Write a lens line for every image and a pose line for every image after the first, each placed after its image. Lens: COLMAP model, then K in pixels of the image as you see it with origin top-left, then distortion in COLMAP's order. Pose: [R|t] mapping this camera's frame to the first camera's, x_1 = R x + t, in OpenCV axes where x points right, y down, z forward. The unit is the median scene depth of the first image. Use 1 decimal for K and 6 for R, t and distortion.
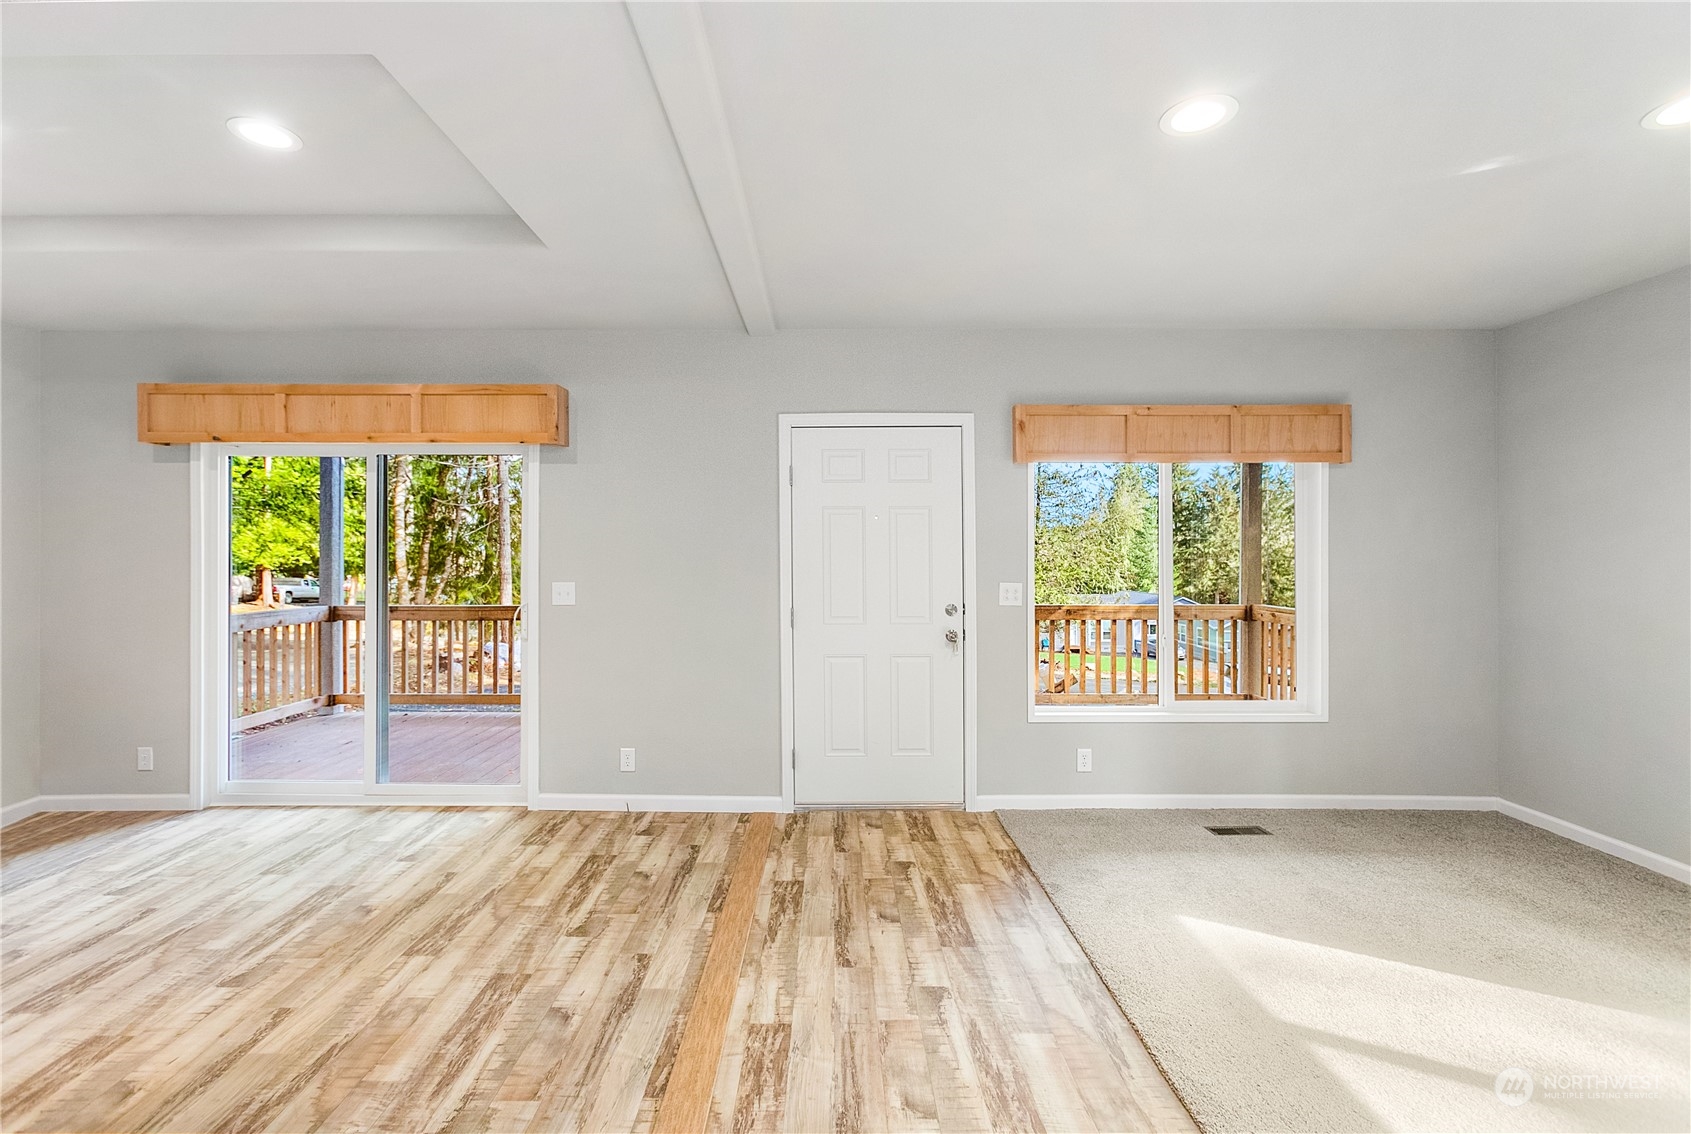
lens RADIAL K [[770.2, 0, 818.8], [0, 770.2, 552.8], [0, 0, 1]] dist [-0.011243, 0.009439]
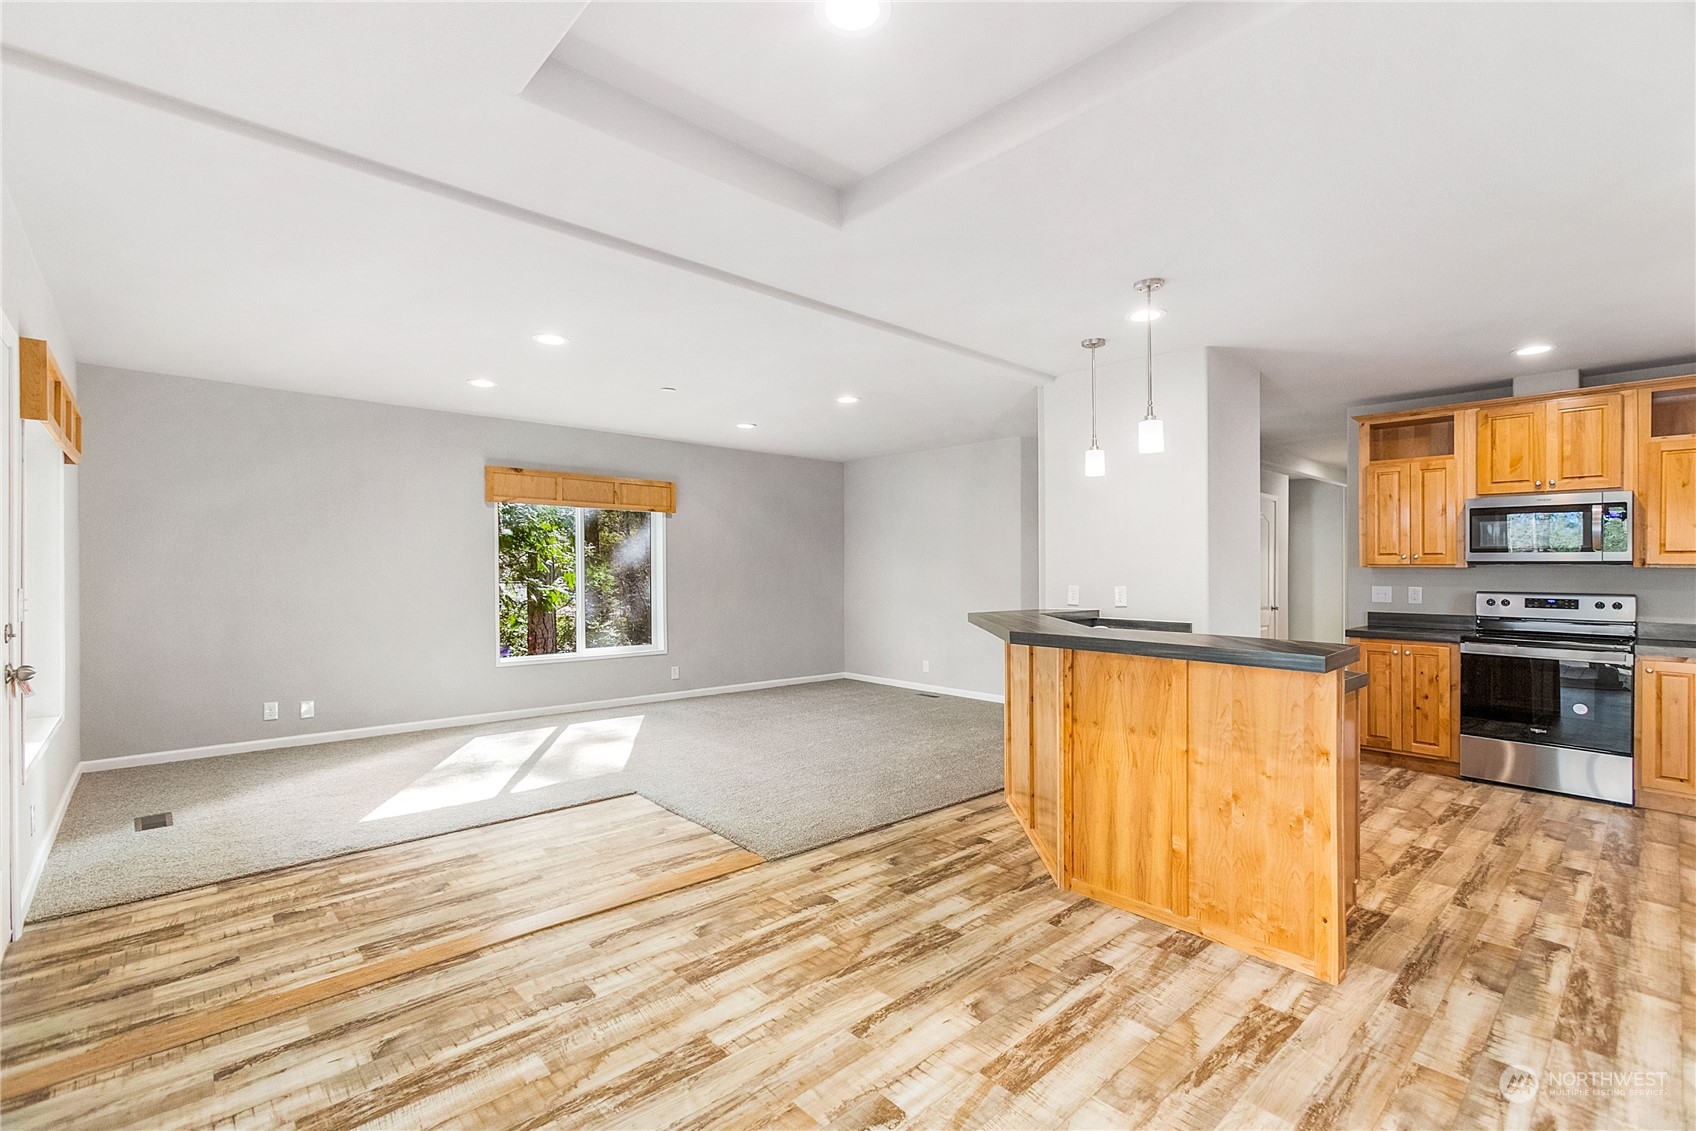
lens RADIAL K [[772.5, 0, 850.0], [0, 772.5, 562.5], [0, 0, 1]] dist [-0.011243, 0.009439]
pose [[-0.685314, 0.002463, 0.728243, -1.101247], [-0.007679, 0.999914, -0.010607, 0.020882], [-0.728207, -0.012861, -0.685237, 1.327340]]
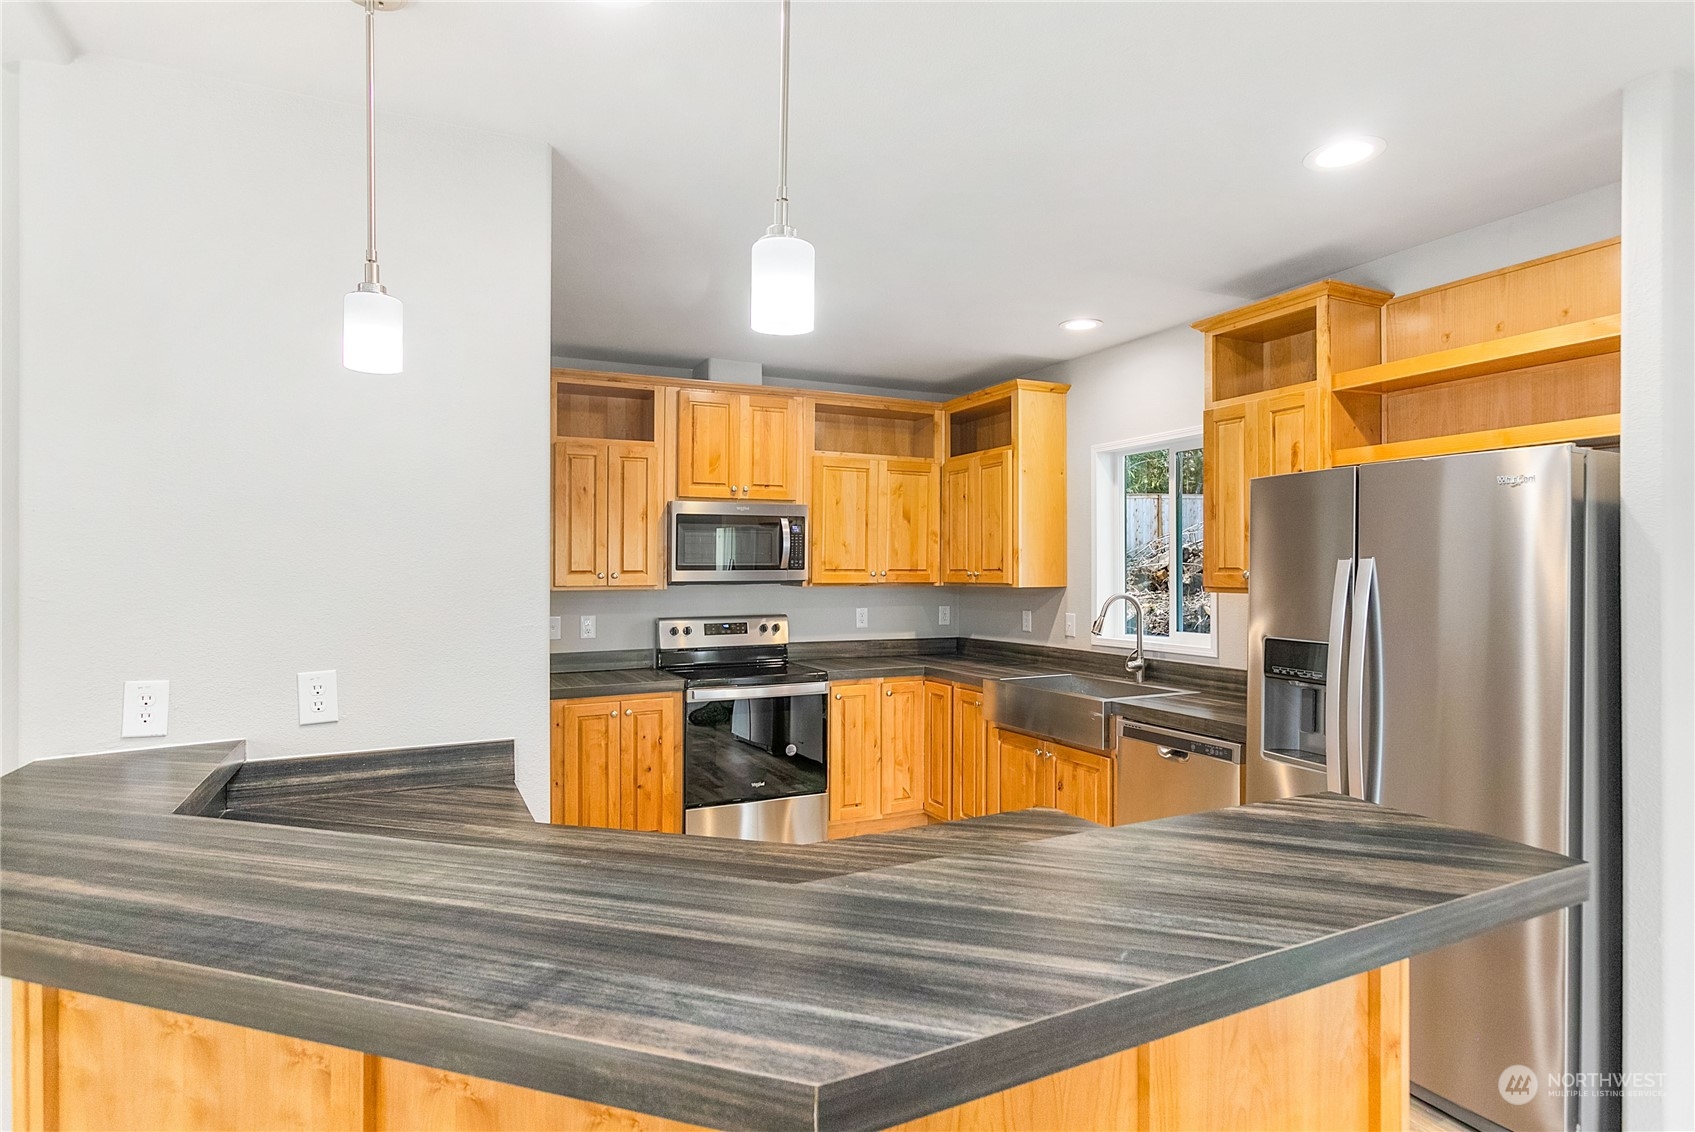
lens RADIAL K [[880.7, 0, 853.2], [0, 880.7, 561.9], [0, 0, 1]] dist [-0.004781, 0.006189]
pose [[-0.893558, 0.002845, -0.448938, -0.380105], [0.007351, 0.999939, -0.008295, -0.030966], [0.448887, -0.010712, -0.893524, 0.631843]]
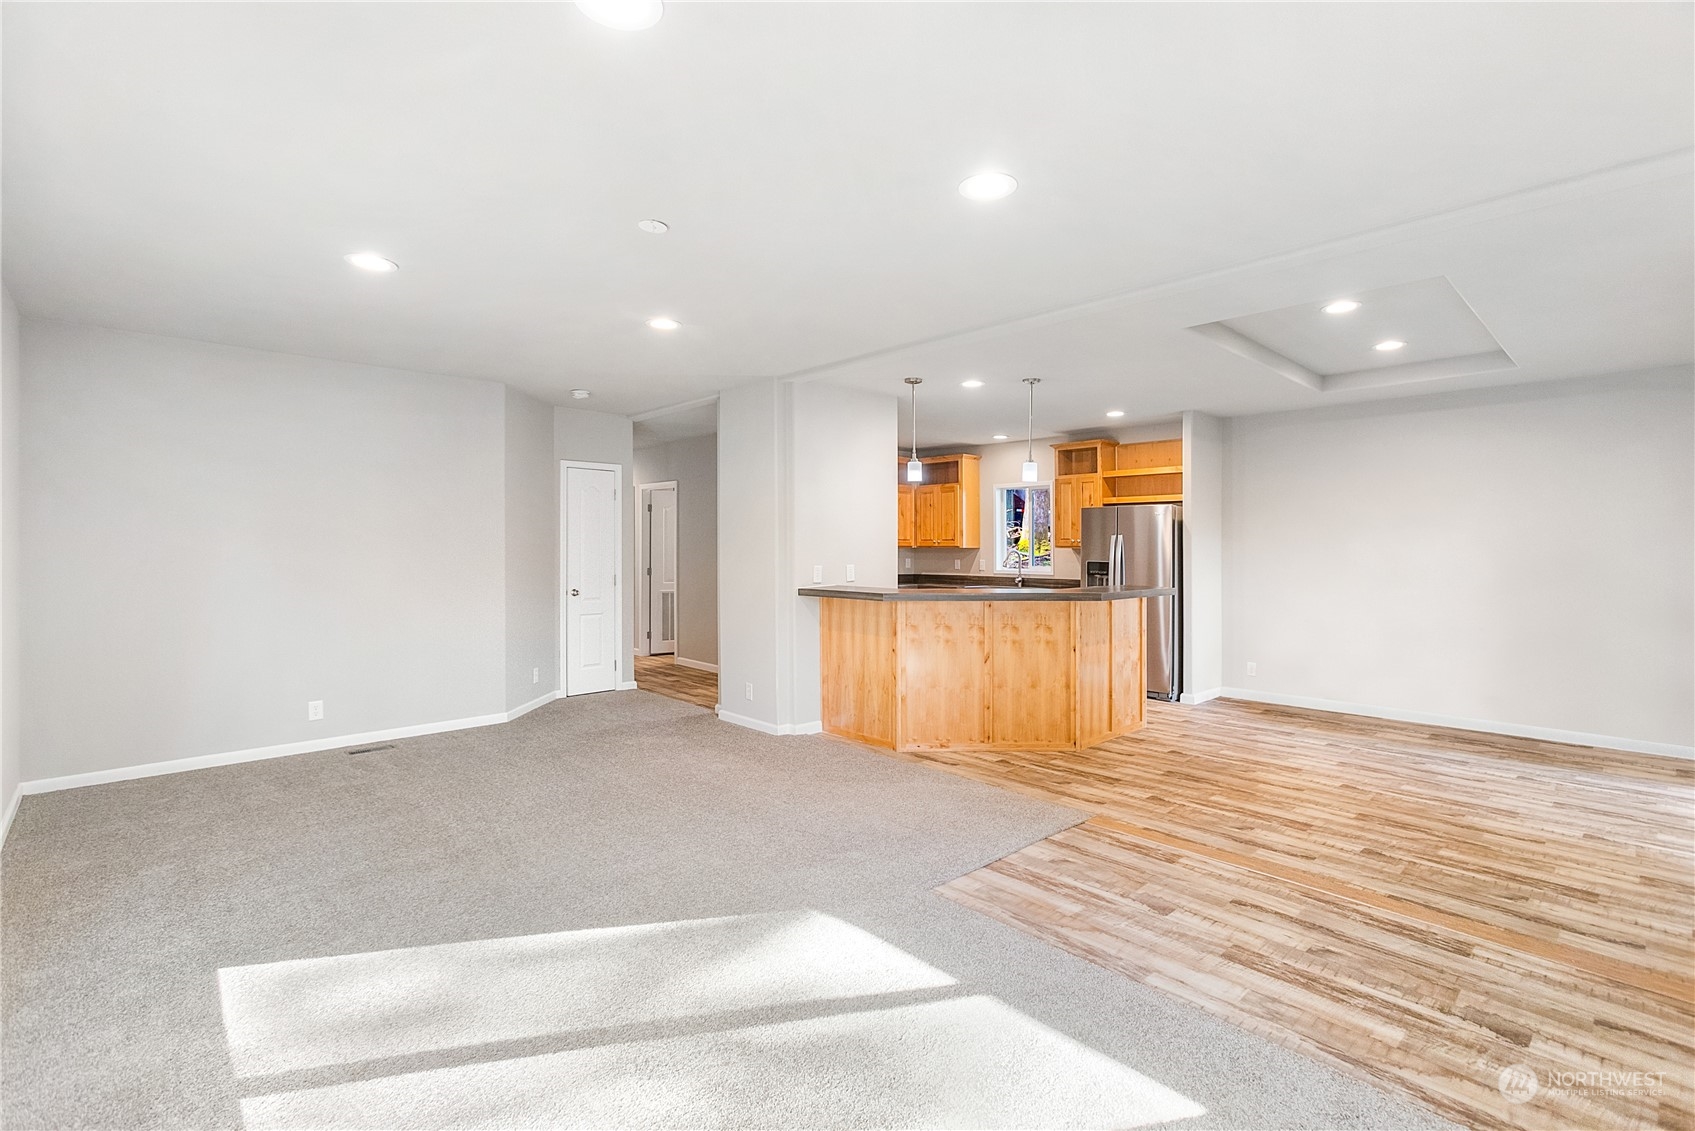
lens RADIAL K [[772.0, 0, 865.4], [0, 772.0, 537.7], [0, 0, 1]] dist [-0.011243, 0.009439]
pose [[-0.709280, -0.009230, -0.704867, 1.102603], [-0.000036, 0.999915, -0.013057, 0.004353], [0.704927, -0.009236, -0.709219, 1.264176]]
